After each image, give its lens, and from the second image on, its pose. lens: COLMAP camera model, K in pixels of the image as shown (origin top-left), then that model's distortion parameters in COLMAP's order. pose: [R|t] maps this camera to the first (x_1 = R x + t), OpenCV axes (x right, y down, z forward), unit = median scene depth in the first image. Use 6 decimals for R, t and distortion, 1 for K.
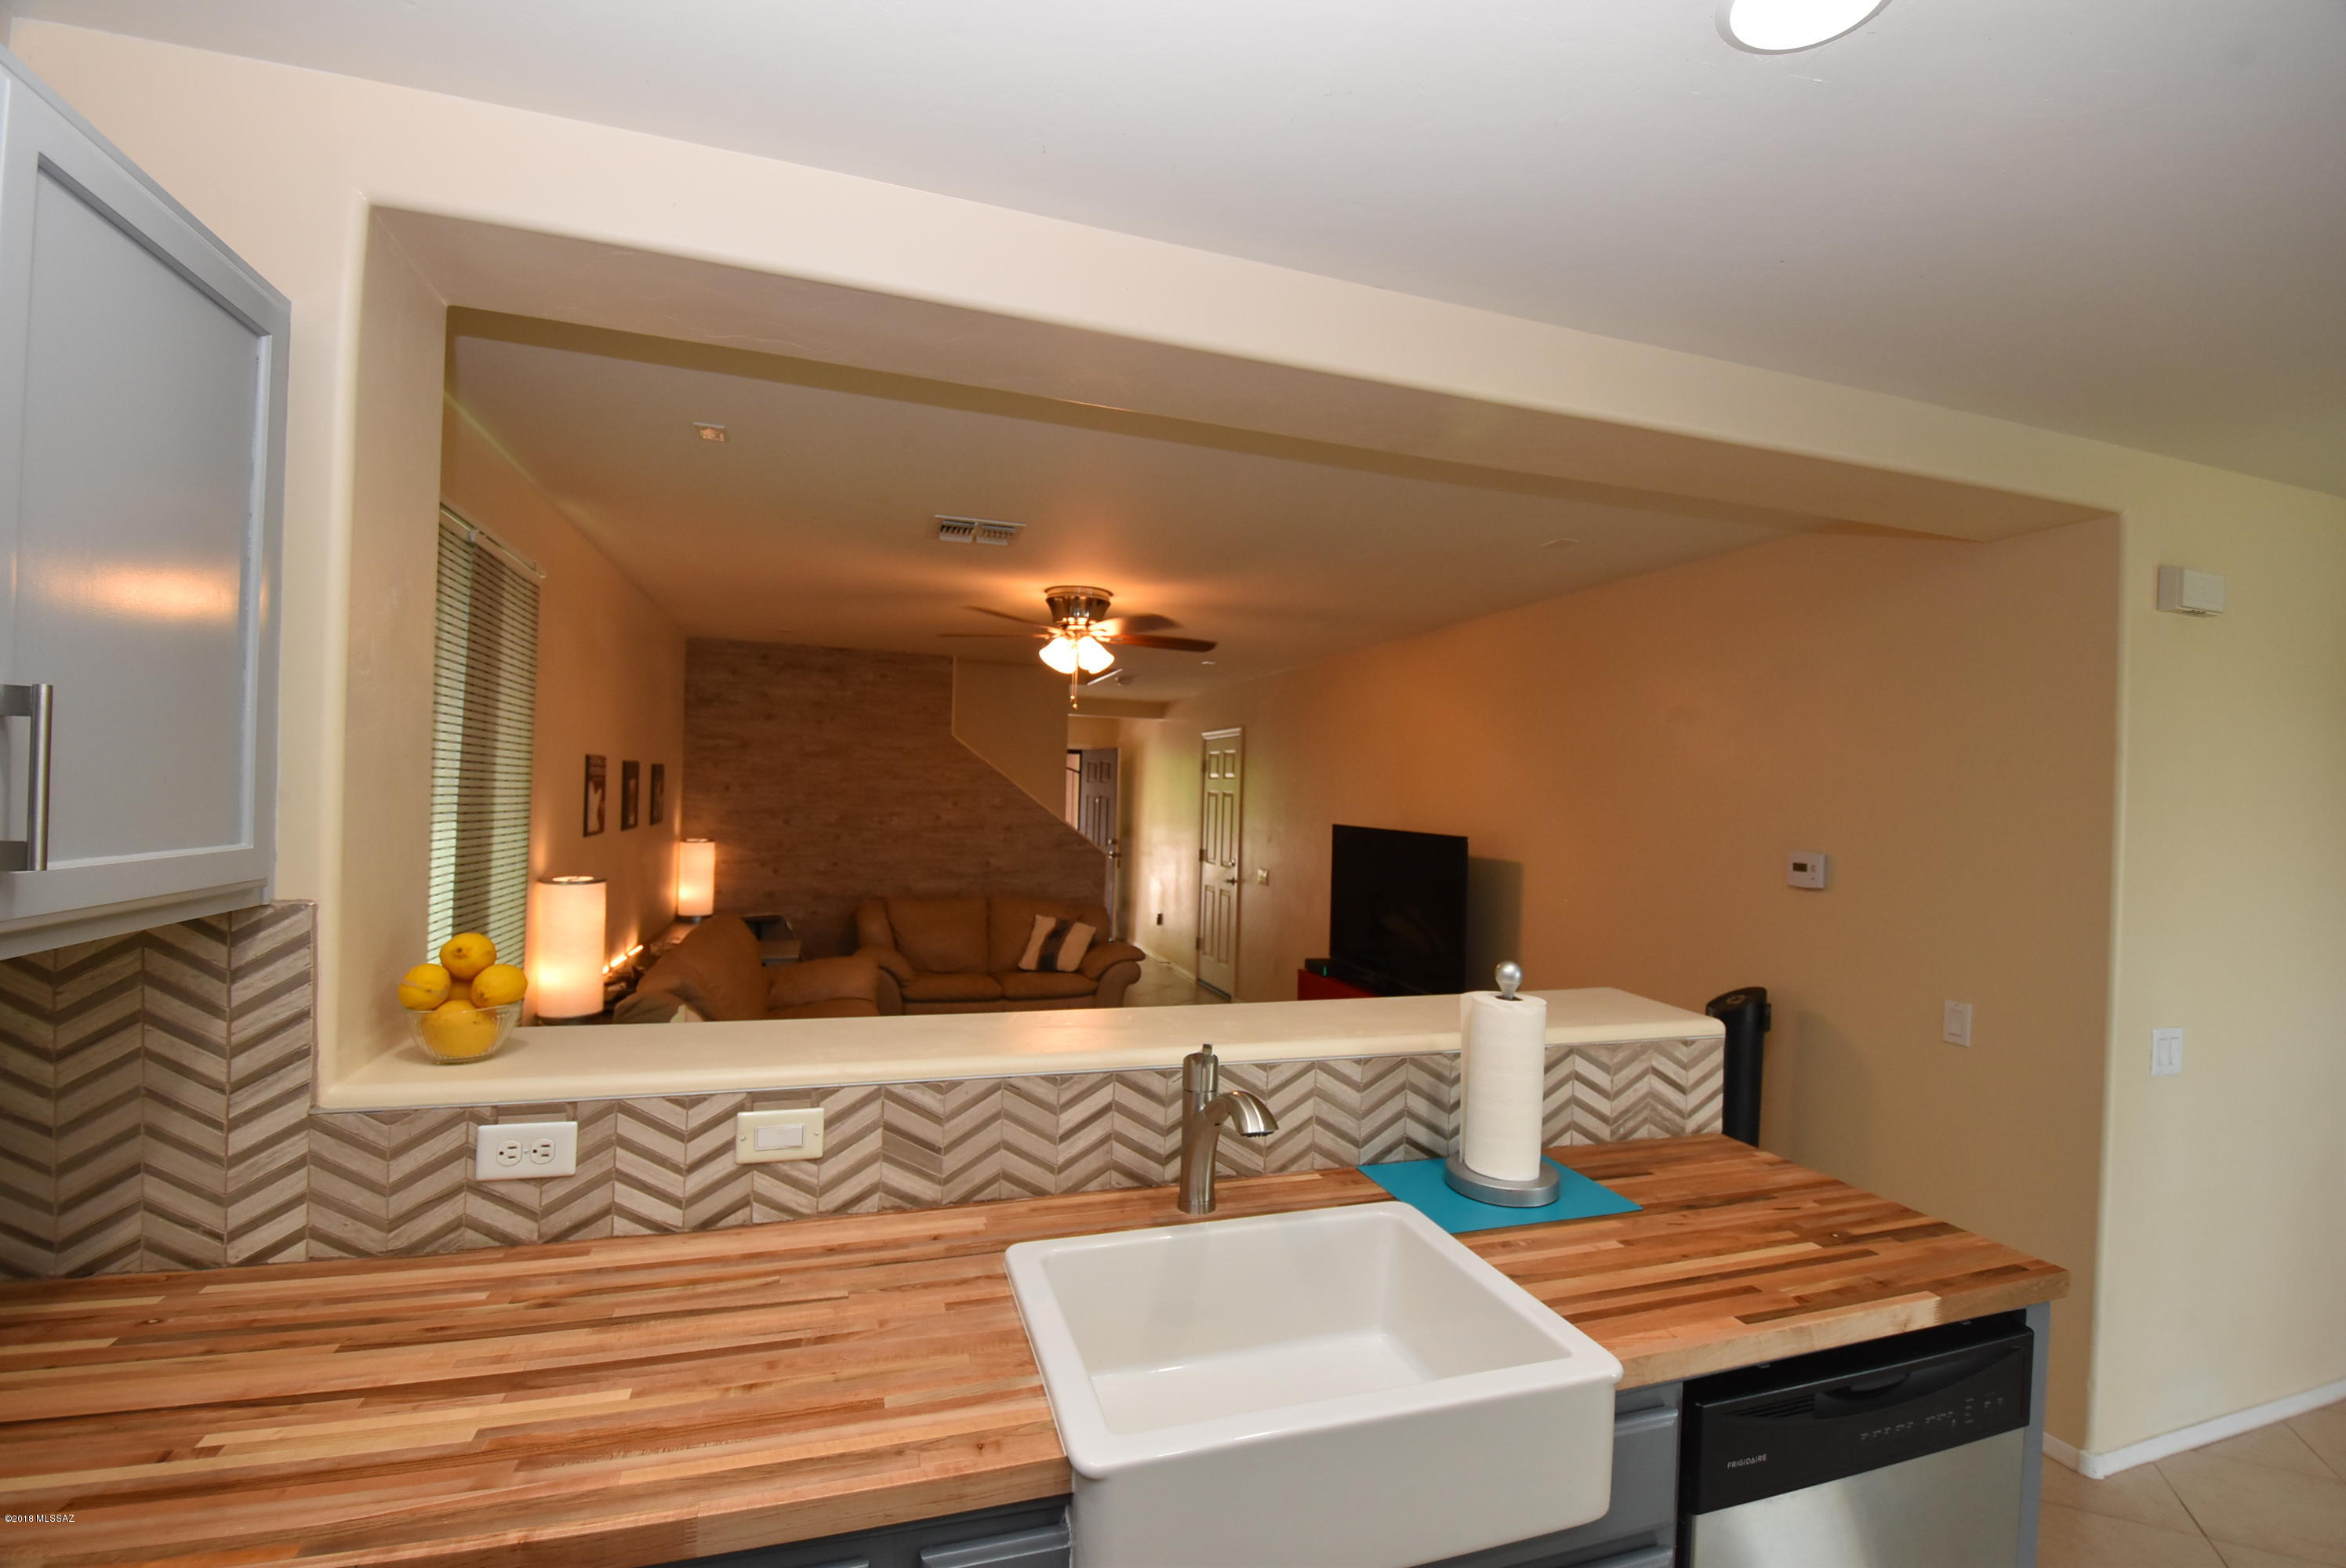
lens RADIAL K [[1025.4, 0, 1190.5], [0, 1025.4, 795.8], [0, 0, 1]] dist [0.001969, -0.013630]
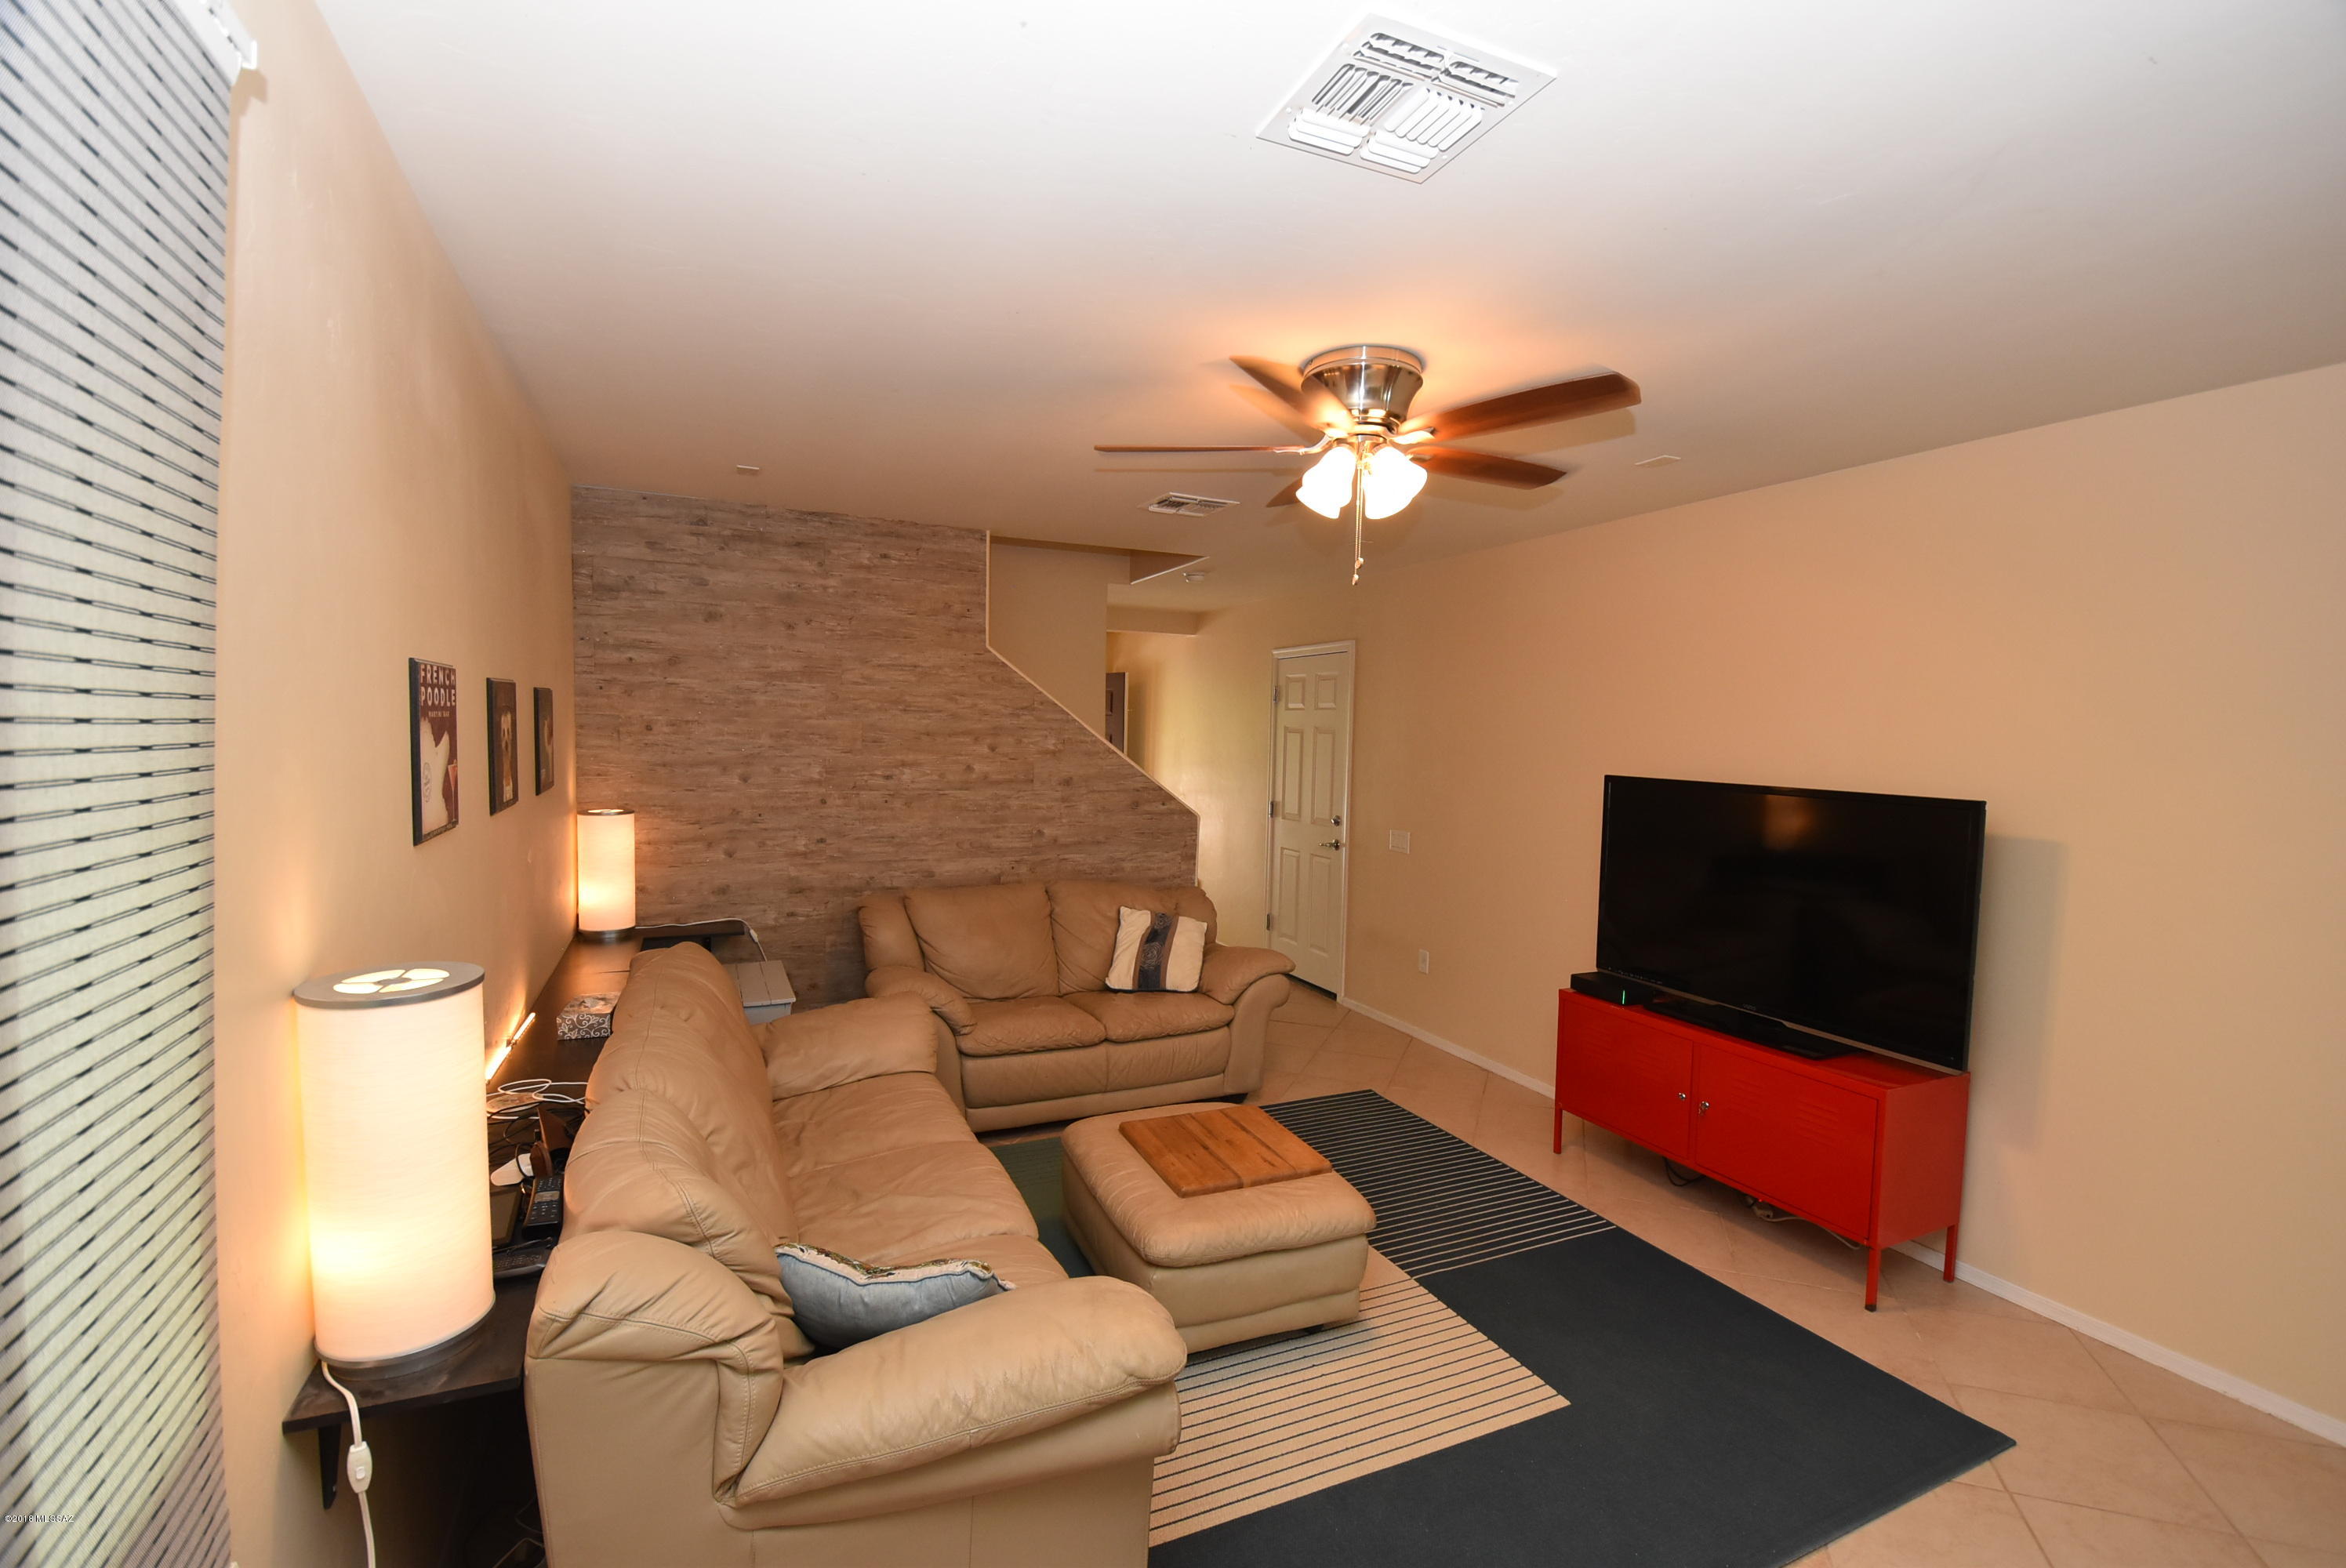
lens RADIAL K [[1025.4, 0, 1186.9], [0, 1025.4, 796.6], [0, 0, 1]] dist [0.001969, -0.013630]
pose [[0.993363, -0.015566, 0.113965, -0.280910], [0.007972, 0.997735, 0.066790, -0.007218], [-0.114747, -0.065438, 0.991237, 0.475461]]
